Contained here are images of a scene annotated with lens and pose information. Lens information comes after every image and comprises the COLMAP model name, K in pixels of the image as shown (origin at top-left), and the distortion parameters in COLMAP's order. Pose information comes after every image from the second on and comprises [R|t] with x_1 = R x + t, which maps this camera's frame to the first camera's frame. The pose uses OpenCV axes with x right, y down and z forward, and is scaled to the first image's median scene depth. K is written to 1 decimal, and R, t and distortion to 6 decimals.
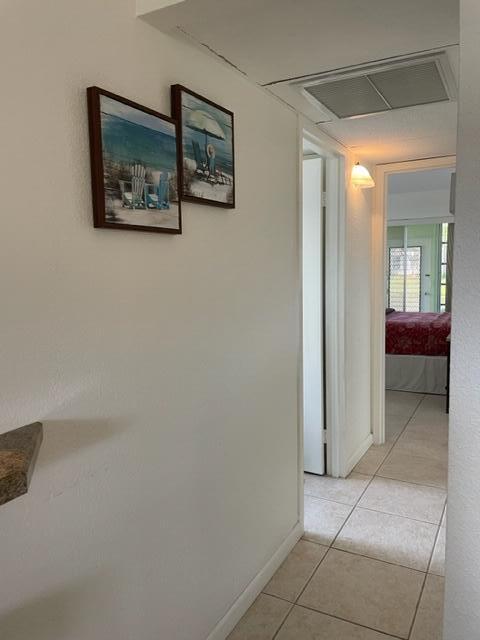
lens RADIAL K [[483.0, 0, 240.0], [0, 483.0, 320.0], [0, 0, 1]] dist [0.080060, -0.095628]
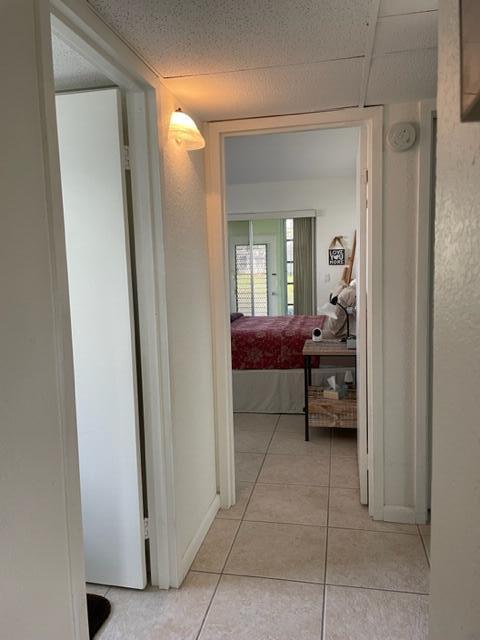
lens RADIAL K [[483.0, 0, 240.0], [0, 483.0, 320.0], [0, 0, 1]] dist [0.080060, -0.095628]
pose [[0.954785, -0.040742, 0.294492, 0.070177], [0.040230, 0.999160, 0.007800, -0.022502], [-0.294562, 0.004400, 0.955622, 0.211295]]
